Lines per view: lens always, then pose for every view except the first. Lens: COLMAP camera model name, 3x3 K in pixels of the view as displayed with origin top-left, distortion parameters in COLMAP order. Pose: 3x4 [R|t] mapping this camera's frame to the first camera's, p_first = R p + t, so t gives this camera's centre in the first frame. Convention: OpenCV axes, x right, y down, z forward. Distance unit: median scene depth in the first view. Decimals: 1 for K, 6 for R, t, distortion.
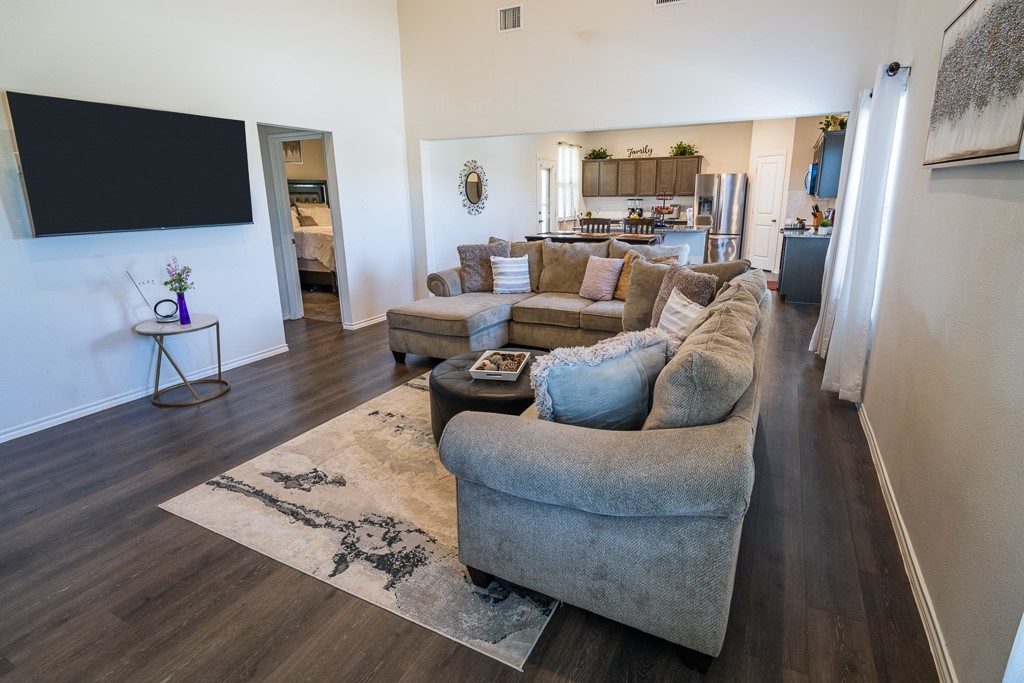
lens RADIAL K [[509.9, 0, 529.7], [0, 509.9, 326.9], [0, 0, 1]] dist [-0.004612, 0.000160]
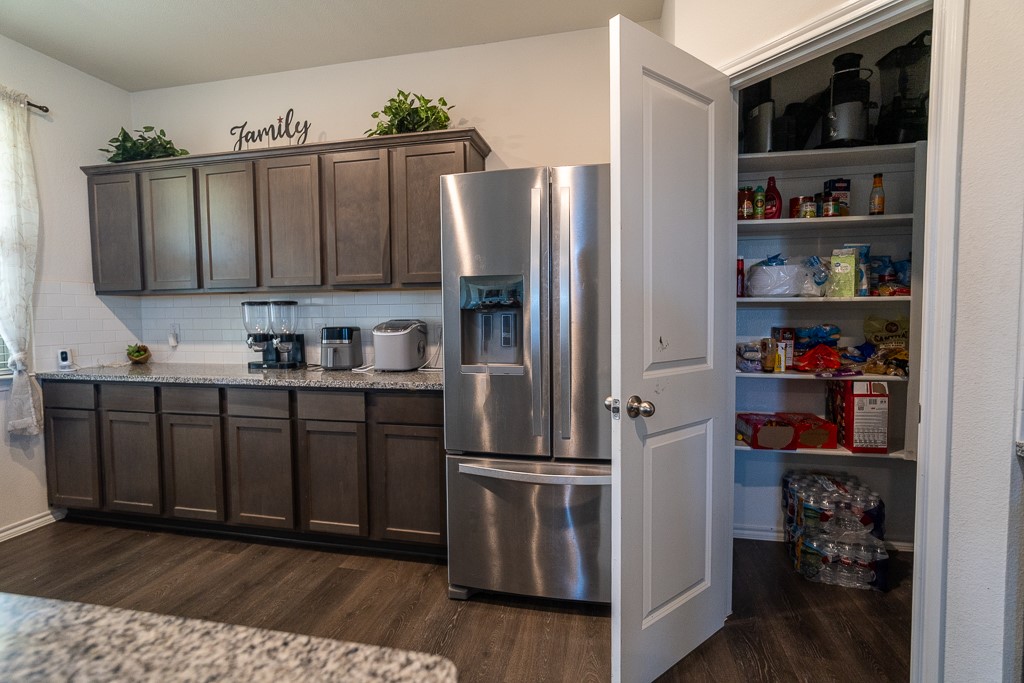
lens RADIAL K [[501.3, 0, 505.9], [0, 501.3, 348.9], [0, 0, 1]] dist [-0.040683, 0.022657]
pose [[0.967716, -0.008122, 0.251912, 0.474137], [0.056638, 0.980926, -0.185948, -0.301238], [-0.245596, 0.194212, 0.949718, 1.286285]]
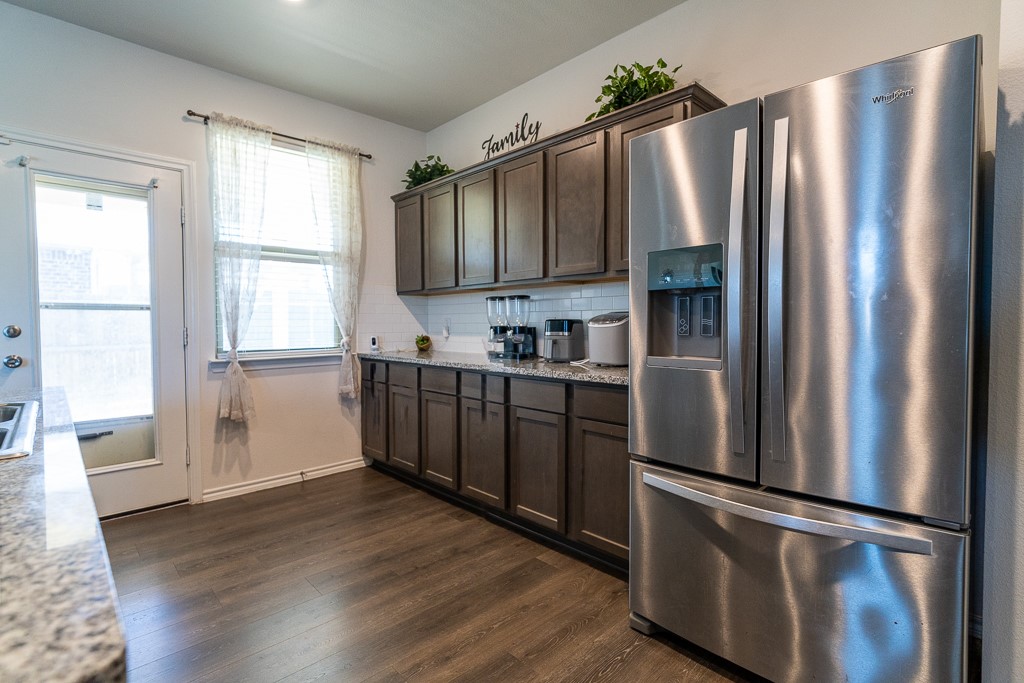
lens RADIAL K [[493.4, 0, 495.7], [0, 493.4, 345.6], [0, 0, 1]] dist [-0.022404, 0.012683]
pose [[0.936018, 0.030660, -0.350614, 0.546783], [-0.103875, 0.975888, -0.191971, -0.297630], [0.336274, 0.216108, 0.916633, 1.324442]]
